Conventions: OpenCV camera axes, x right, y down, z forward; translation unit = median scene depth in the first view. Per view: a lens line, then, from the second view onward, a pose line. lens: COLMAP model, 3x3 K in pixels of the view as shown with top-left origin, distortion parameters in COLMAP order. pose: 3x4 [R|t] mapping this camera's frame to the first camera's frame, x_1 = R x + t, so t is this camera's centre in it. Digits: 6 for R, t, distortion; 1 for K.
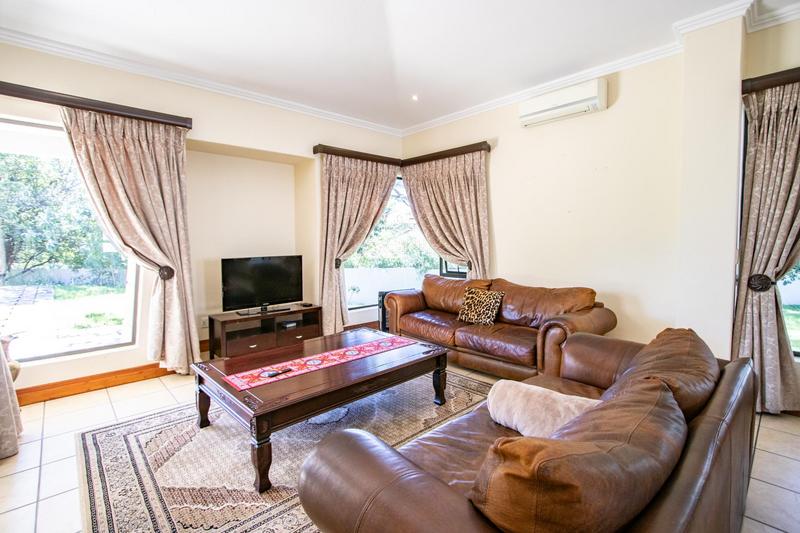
lens RADIAL K [[381.0, 0, 391.3], [0, 381.0, 248.4], [0, 0, 1]] dist [-0.013940, 0.000784]
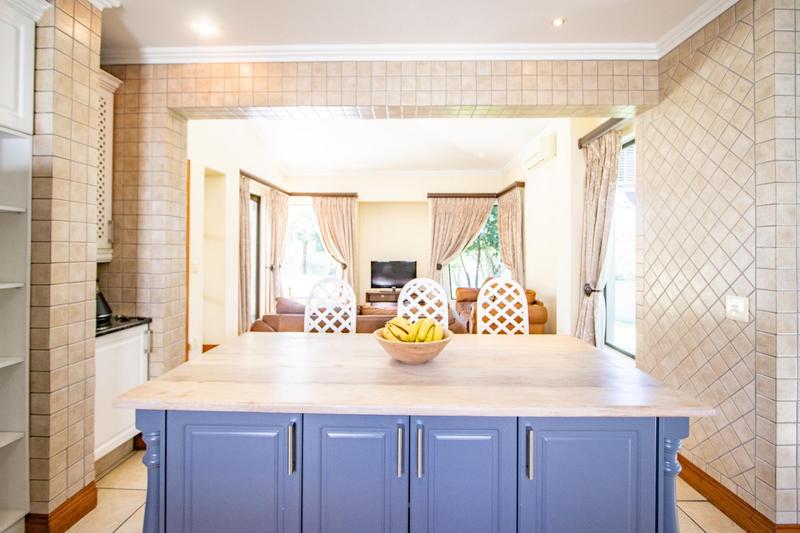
lens RADIAL K [[381.0, 0, 391.3], [0, 381.0, 248.4], [0, 0, 1]] dist [-0.013940, 0.000784]
pose [[0.710946, 0.007991, -0.703201, 1.075843], [-0.025662, 0.999564, -0.014585, -0.011879], [0.702778, 0.028415, 0.710841, -0.333104]]
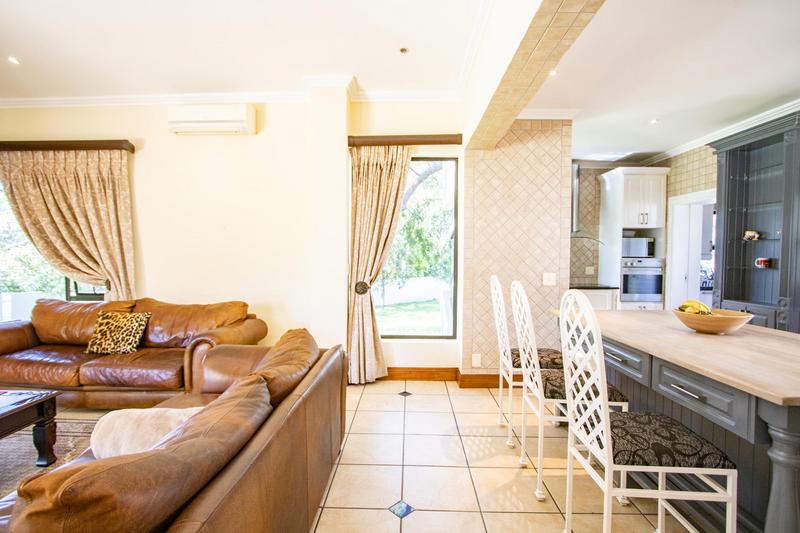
lens RADIAL K [[387.4, 0, 401.0], [0, 387.4, 259.8], [0, 0, 1]] dist [-0.014001, 0.000424]
pose [[0.692493, 0.000314, 0.721425, 0.053414], [0.007619, 0.999941, -0.007748, 0.001739], [-0.721385, 0.010862, 0.692450, -0.052490]]
